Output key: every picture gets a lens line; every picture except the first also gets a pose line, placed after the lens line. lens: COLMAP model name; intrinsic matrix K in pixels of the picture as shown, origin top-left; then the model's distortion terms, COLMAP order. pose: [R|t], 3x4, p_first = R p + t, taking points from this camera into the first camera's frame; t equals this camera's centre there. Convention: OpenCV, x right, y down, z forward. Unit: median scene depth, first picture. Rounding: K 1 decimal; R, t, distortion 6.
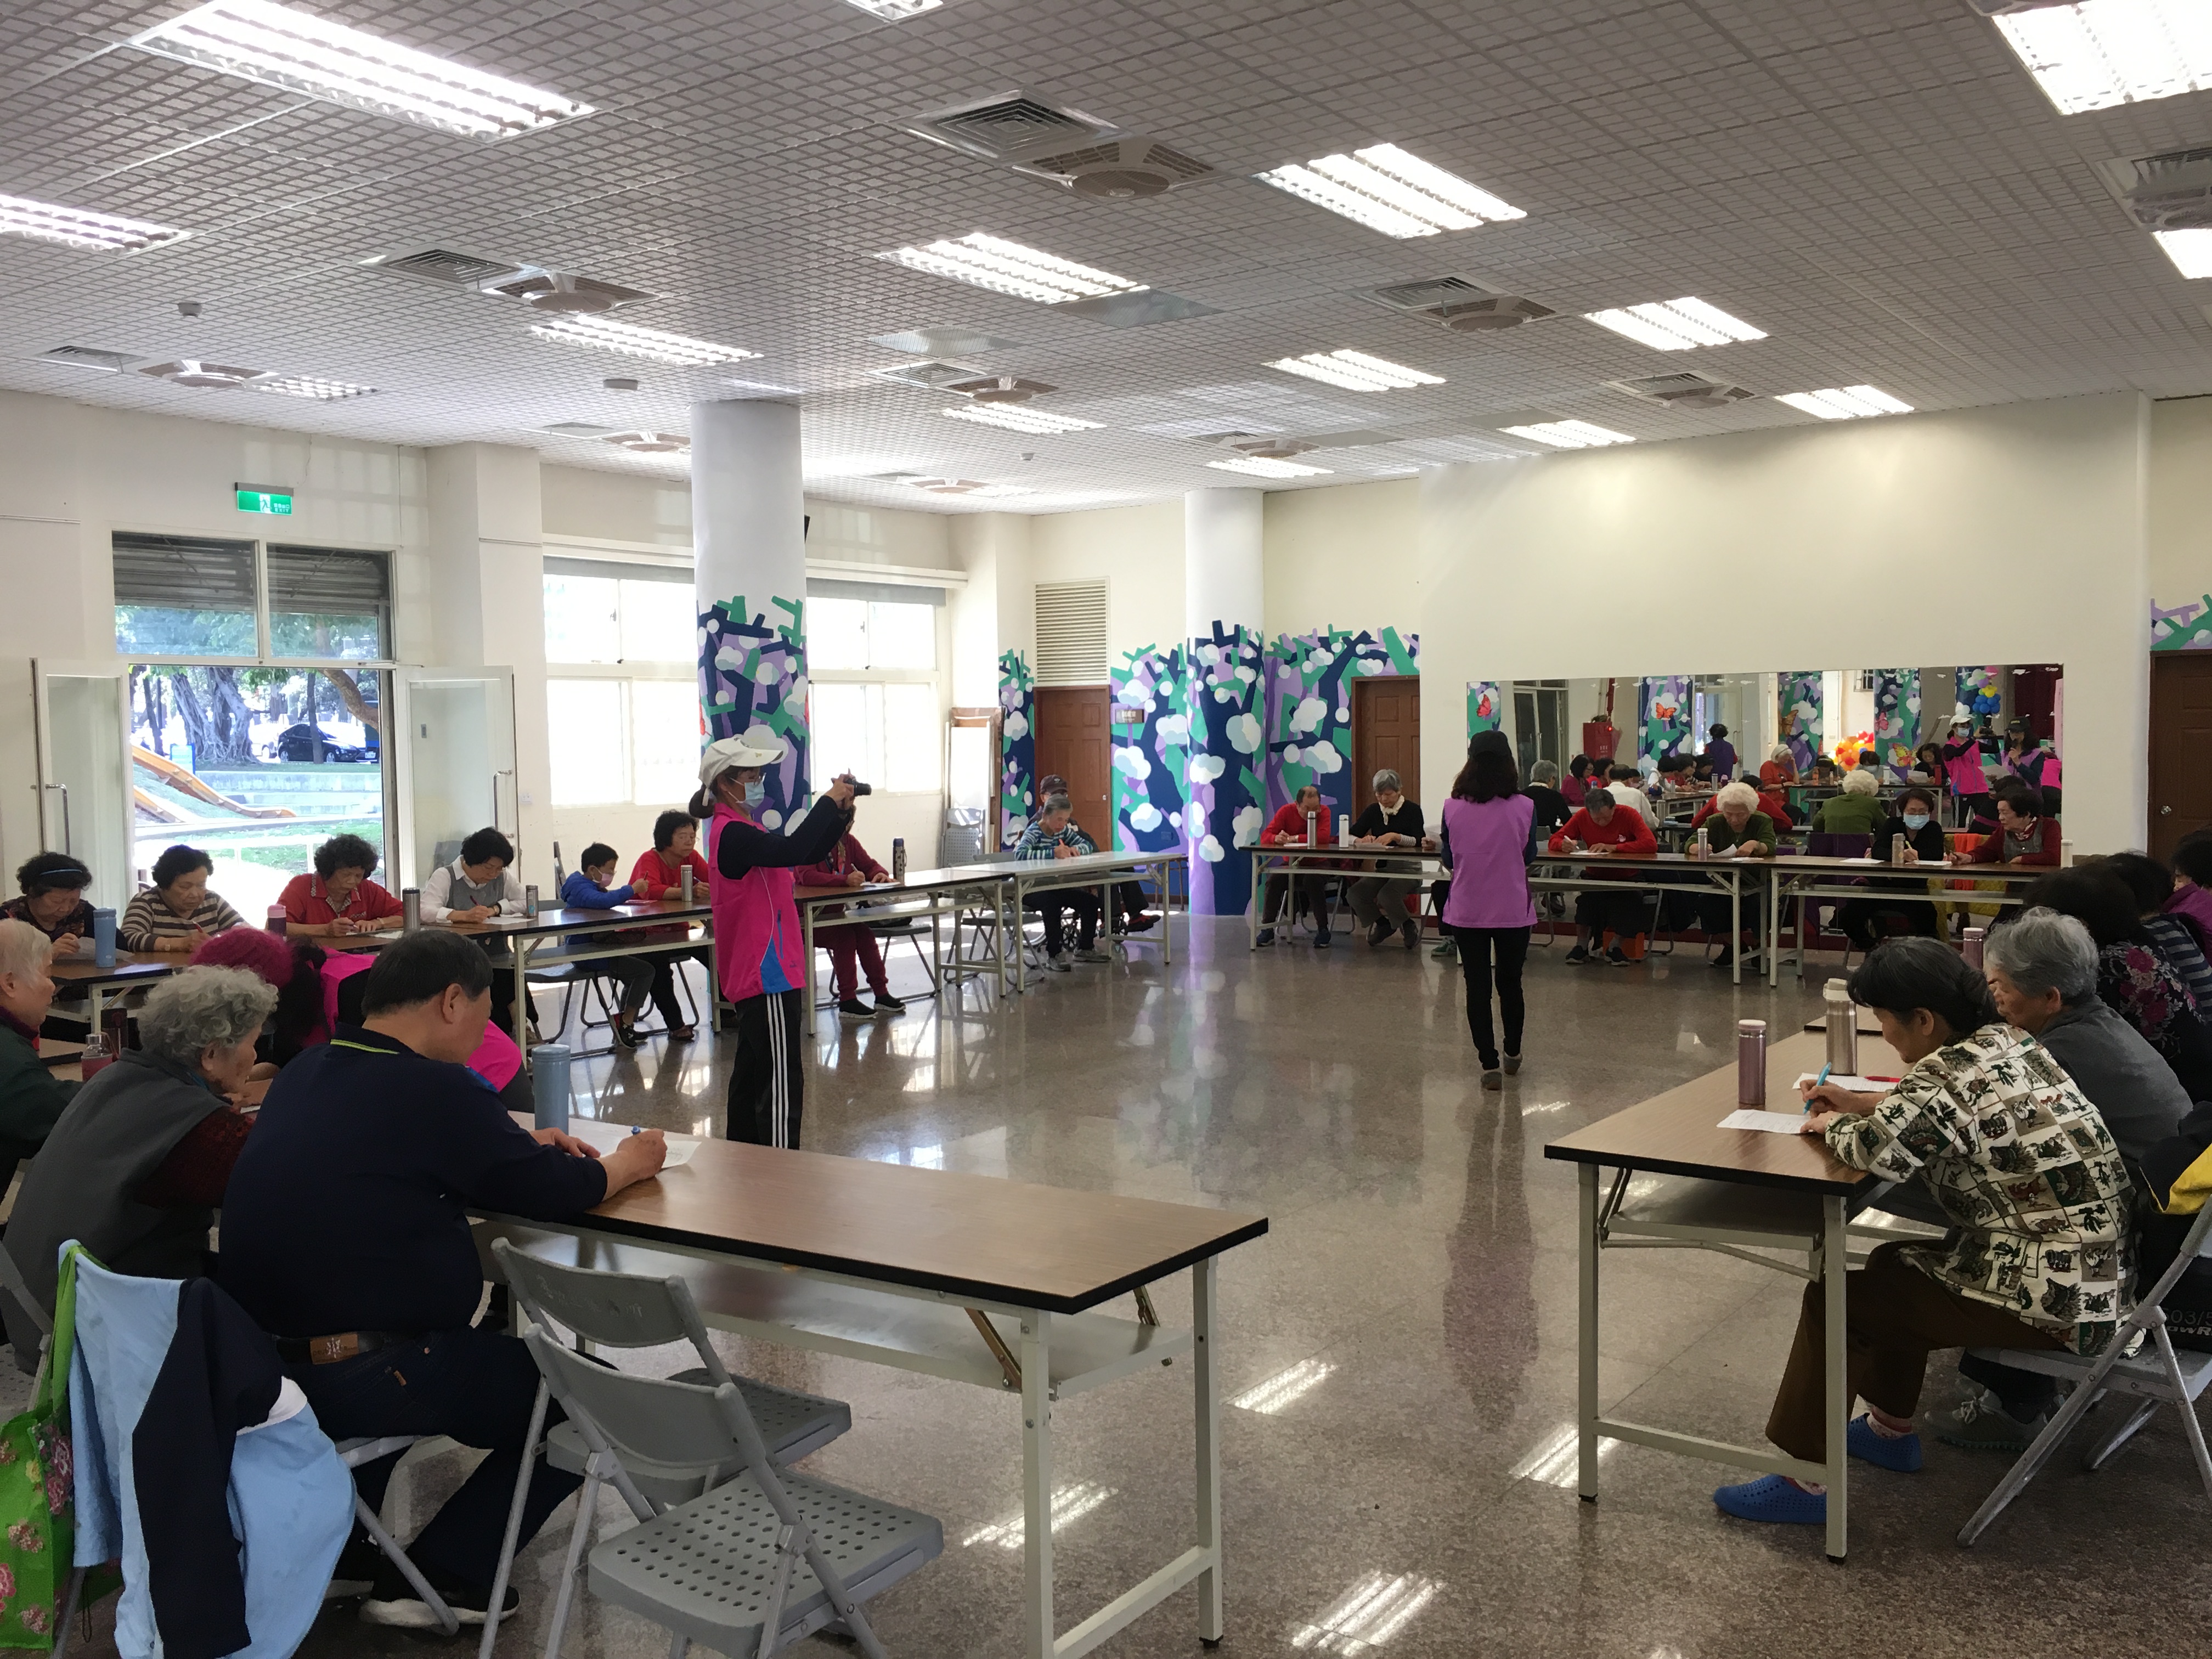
lens RADIAL K [[1882.6, 0, 1102.0], [0, 1882.6, 822.0], [0, 0, 1]] dist [0.085635, -0.105918]
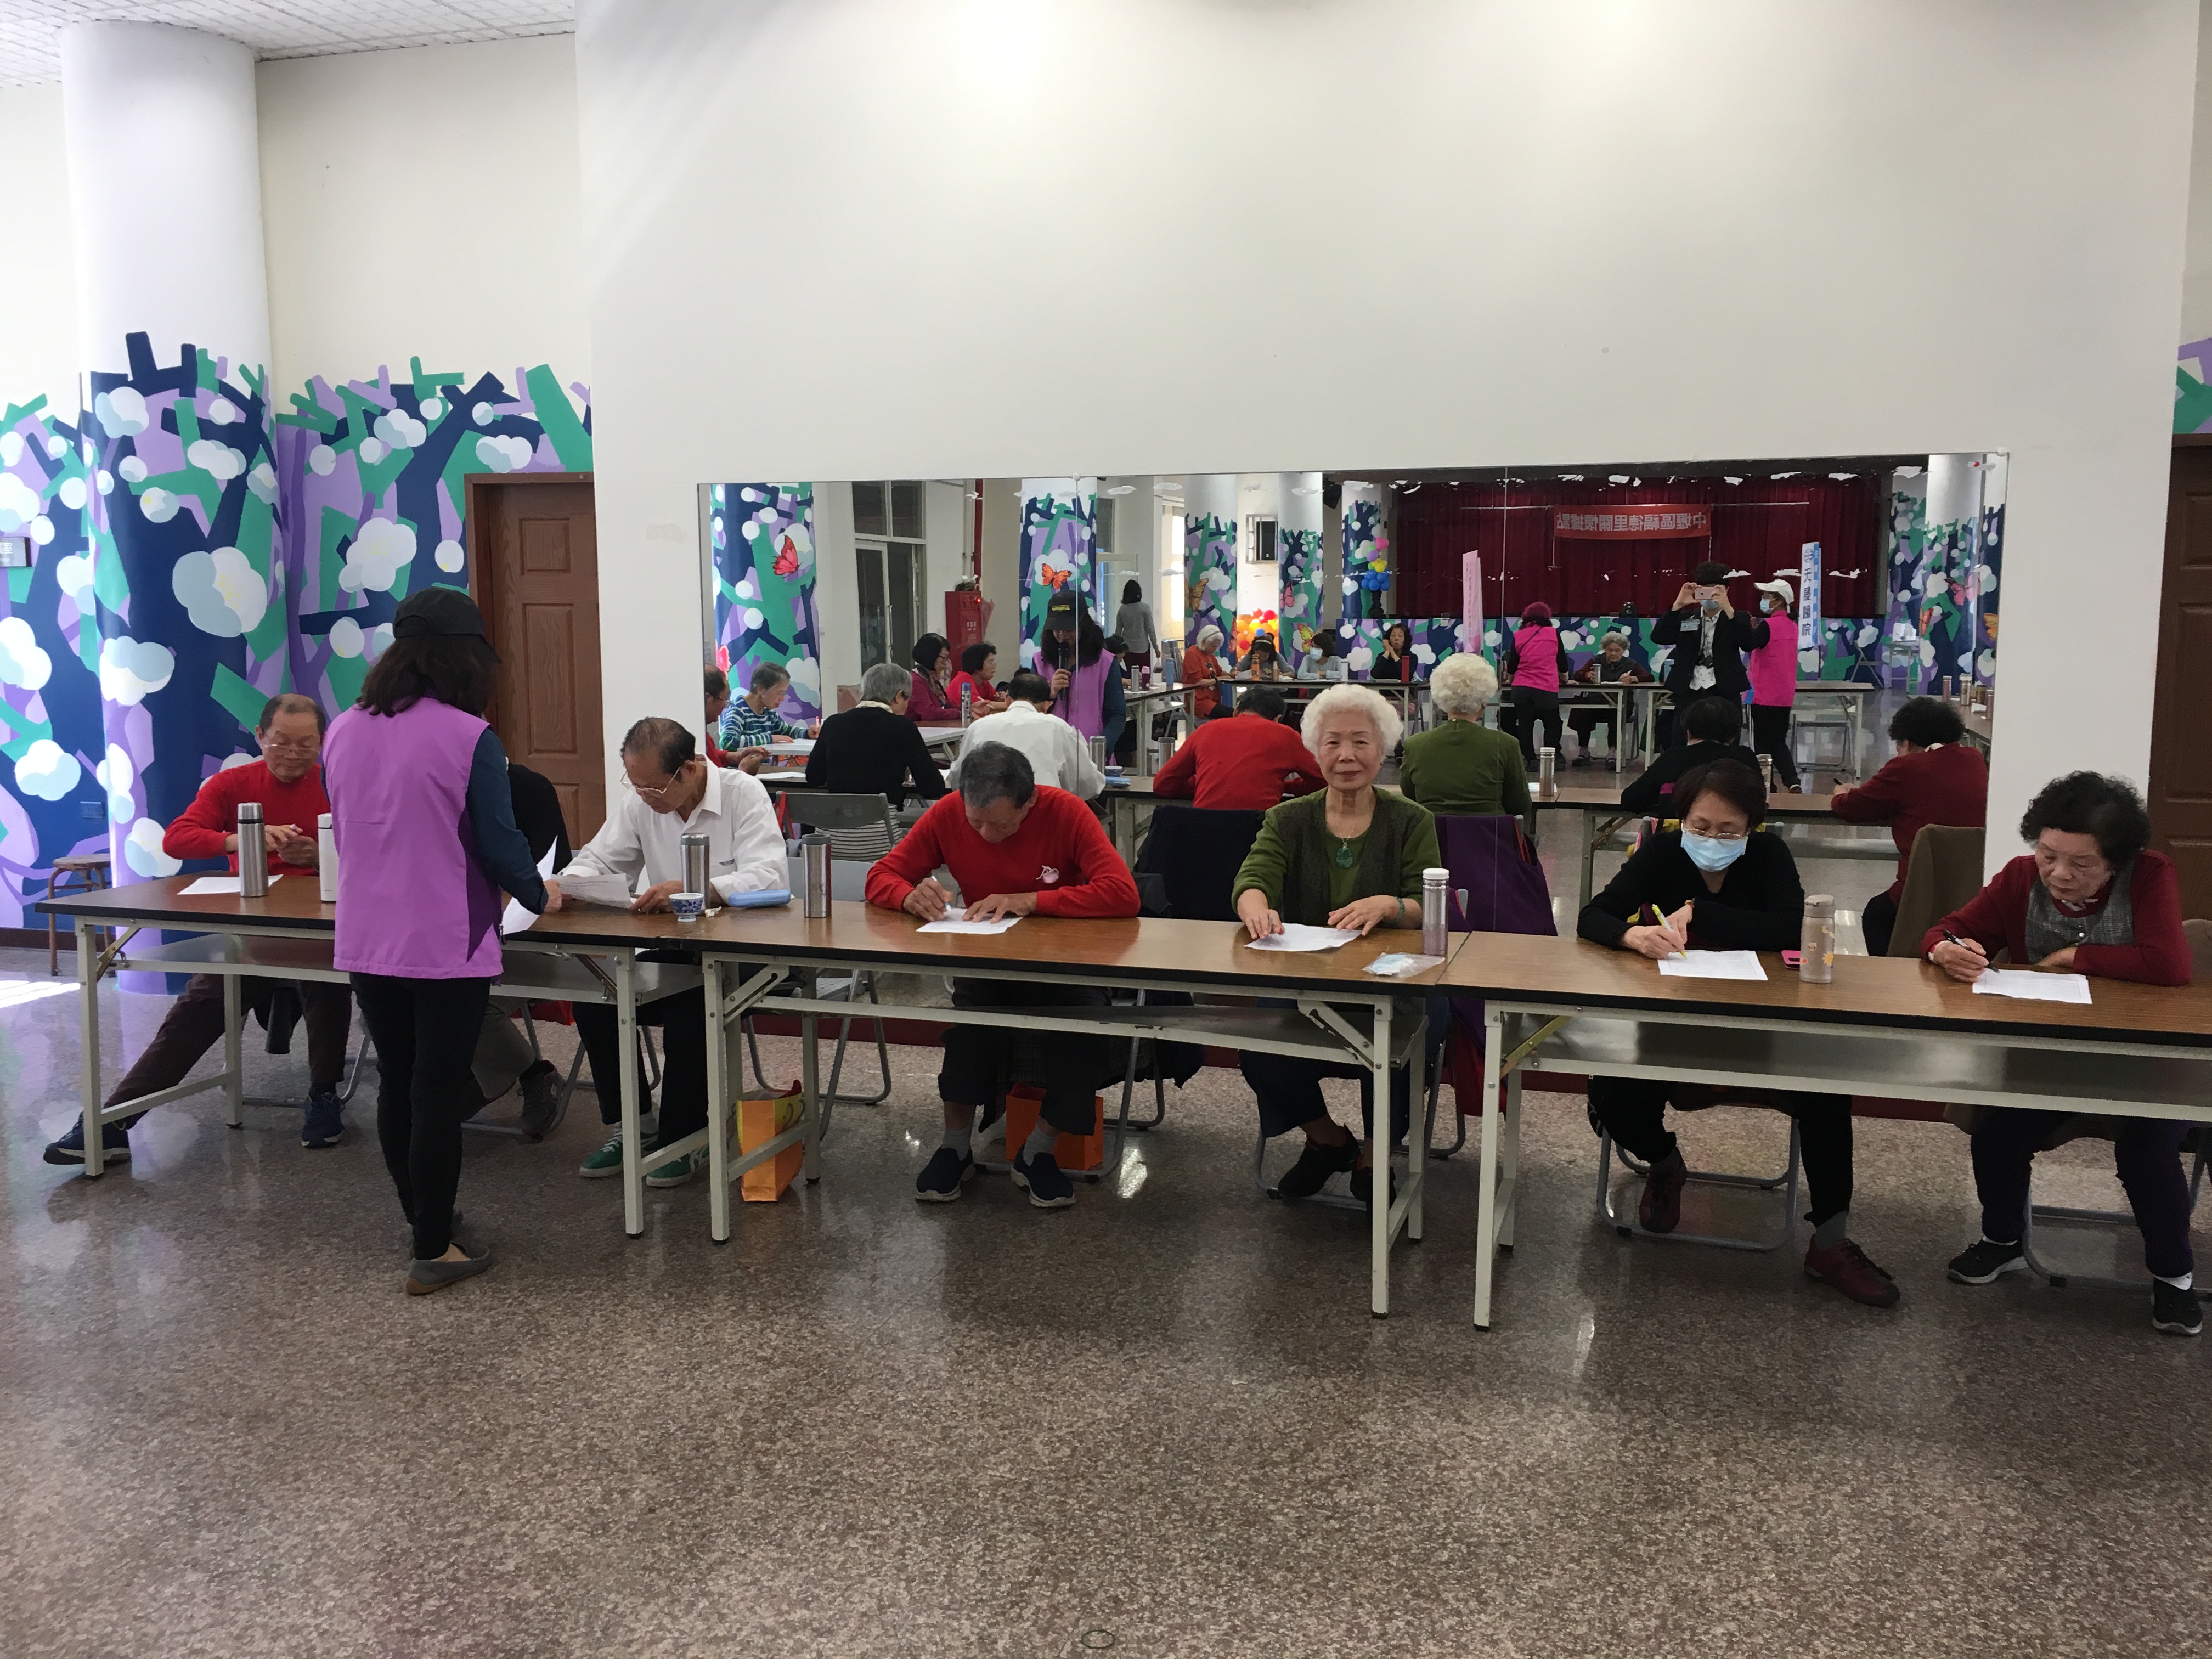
lens RADIAL K [[1882.6, 0, 1097.6], [0, 1882.6, 818.4], [0, 0, 1]] dist [0.085635, -0.105918]
pose [[0.945640, -0.026556, 0.324128, 0.123709], [0.005490, 0.997822, 0.065736, -0.021676], [-0.325168, -0.060383, 0.943726, 0.493274]]
